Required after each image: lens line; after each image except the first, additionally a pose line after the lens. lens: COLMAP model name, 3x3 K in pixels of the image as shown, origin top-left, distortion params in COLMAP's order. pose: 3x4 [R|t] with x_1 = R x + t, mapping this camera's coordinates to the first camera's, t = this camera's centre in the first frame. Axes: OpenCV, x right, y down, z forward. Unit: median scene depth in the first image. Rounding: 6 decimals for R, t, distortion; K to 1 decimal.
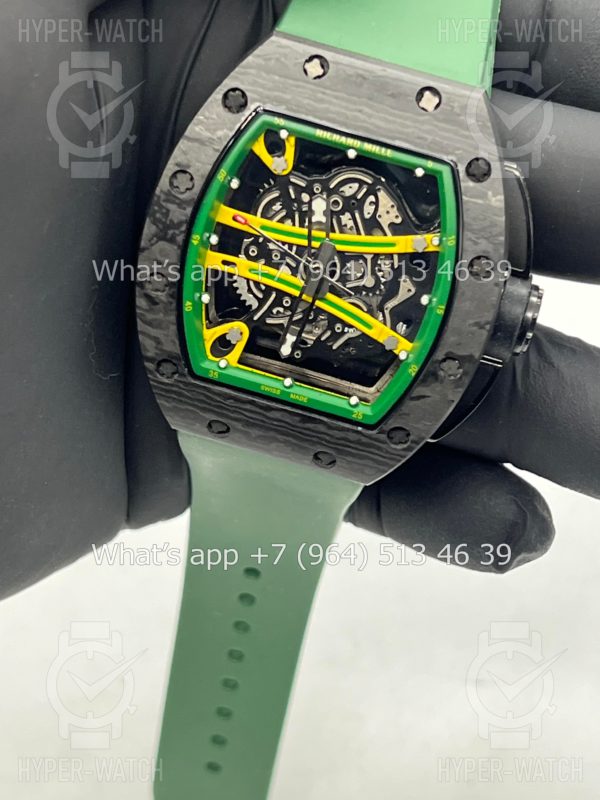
lens RADIAL K [[1929.8, 0, 294.6], [0, 1929.8, 399.7], [0, 0, 1]] dist [0.203198, 0.000000]
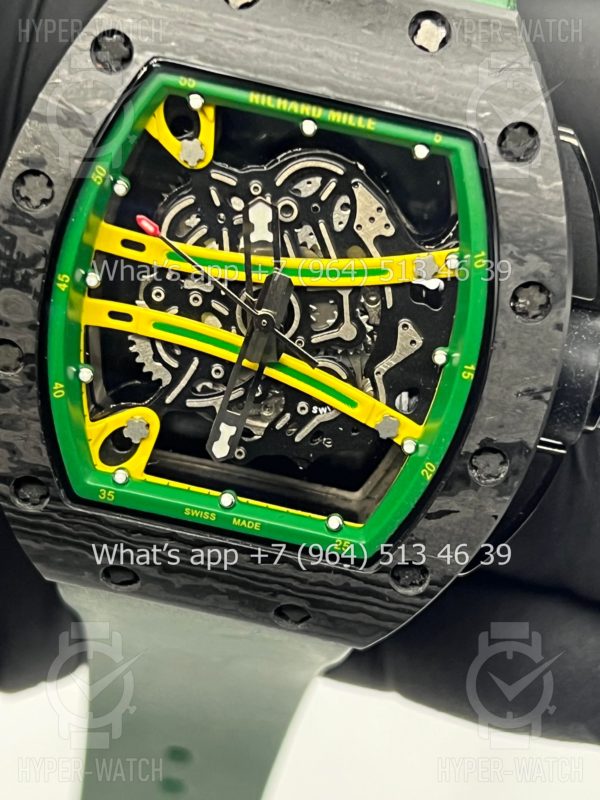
lens RADIAL K [[1929.8, 0, 301.0], [0, 1929.8, 402.7], [0, 0, 1]] dist [0.203198, 0.000000]
pose [[0.996708, -0.063501, 0.050411, -0.009368], [0.063120, 0.997964, 0.009118, -0.045309], [-0.050888, -0.005906, 0.998687, 0.381254]]
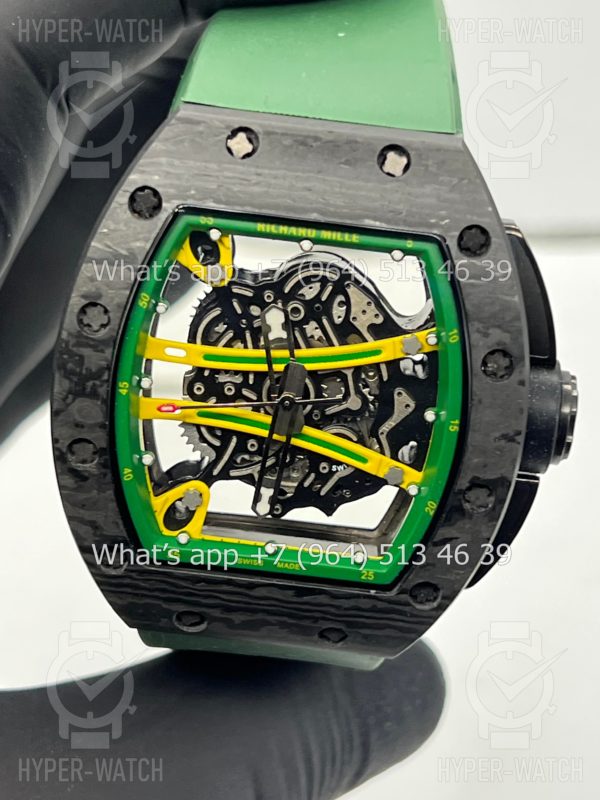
lens RADIAL K [[1929.8, 0, 304.4], [0, 1929.8, 405.6], [0, 0, 1]] dist [0.203198, 0.000000]
pose [[0.984400, -0.166203, 0.057731, -0.025914], [0.167042, 0.985899, -0.009992, -0.056136], [-0.055256, 0.019479, 0.998282, 0.231751]]
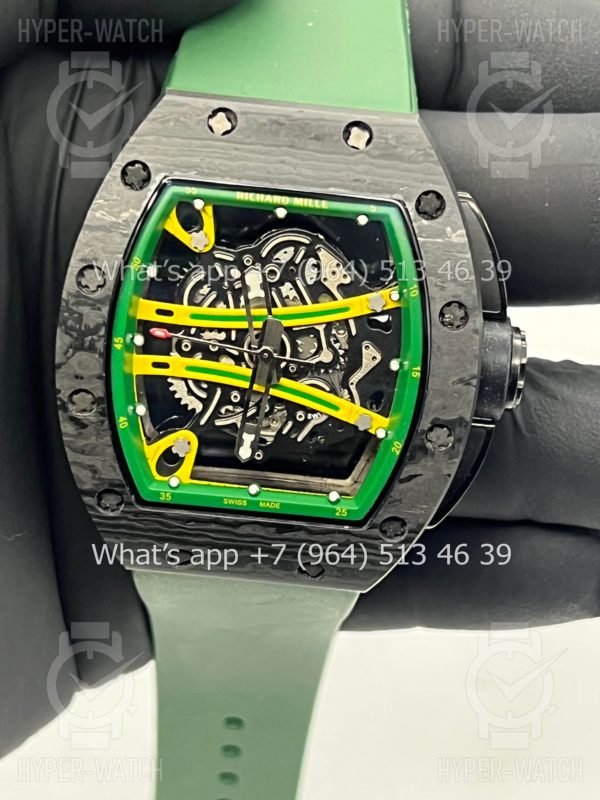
lens RADIAL K [[1929.8, 0, 306.4], [0, 1929.8, 400.9], [0, 0, 1]] dist [0.203198, 0.000000]
pose [[0.981035, -0.178990, 0.074379, -0.037667], [0.183654, 0.981069, -0.061446, 0.009448], [-0.061973, 0.073940, 0.995335, 0.149748]]
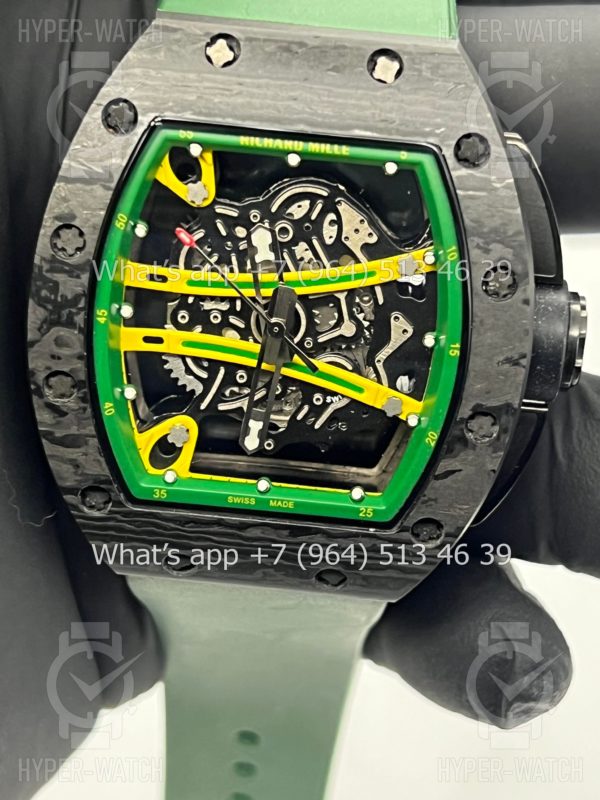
lens RADIAL K [[1929.8, 0, 295.7], [0, 1929.8, 404.8], [0, 0, 1]] dist [0.203198, 0.000000]
pose [[0.982285, -0.183964, 0.035695, -0.012003], [0.184425, 0.982795, -0.010049, -0.029799], [-0.033232, 0.016454, 0.999312, 0.277983]]
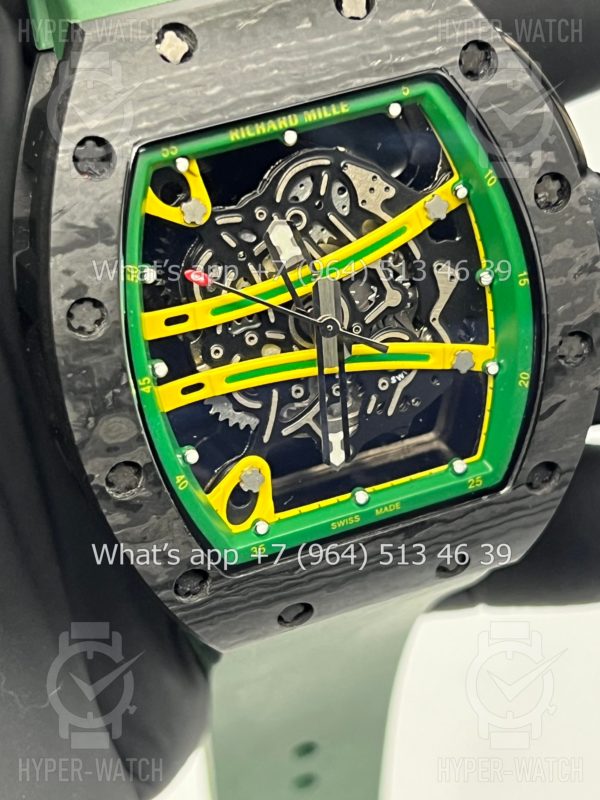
lens RADIAL K [[1929.8, 0, 297.4], [0, 1929.8, 398.5], [0, 0, 1]] dist [0.203198, 0.000000]
pose [[0.813352, -0.526796, 0.246871, -0.164523], [0.508041, 0.849911, 0.139803, -0.139681], [-0.283466, 0.011712, 0.958911, 0.396216]]
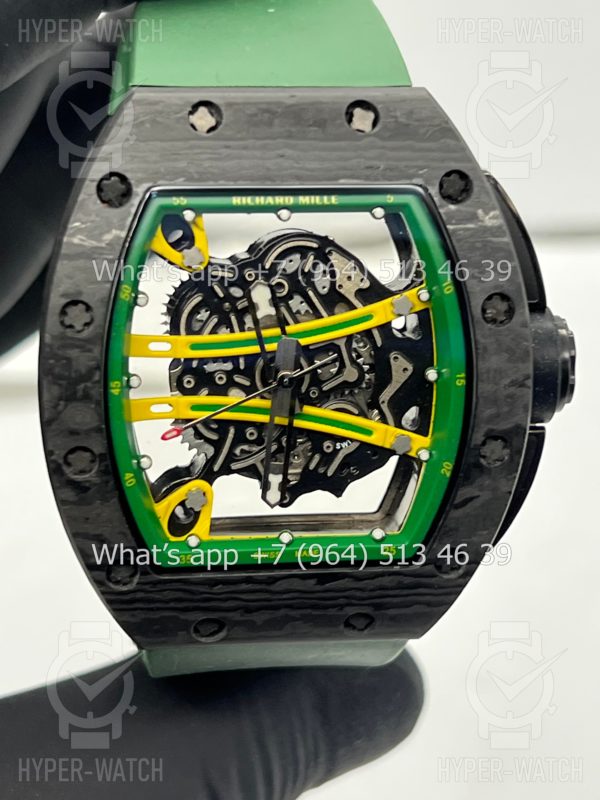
lens RADIAL K [[1929.8, 0, 298.9], [0, 1929.8, 399.0], [0, 0, 1]] dist [0.203198, 0.000000]
pose [[0.937107, -0.294460, 0.187413, -0.122993], [0.308843, 0.949682, -0.052160, -0.019686], [-0.162623, 0.106761, 0.980895, 0.276984]]
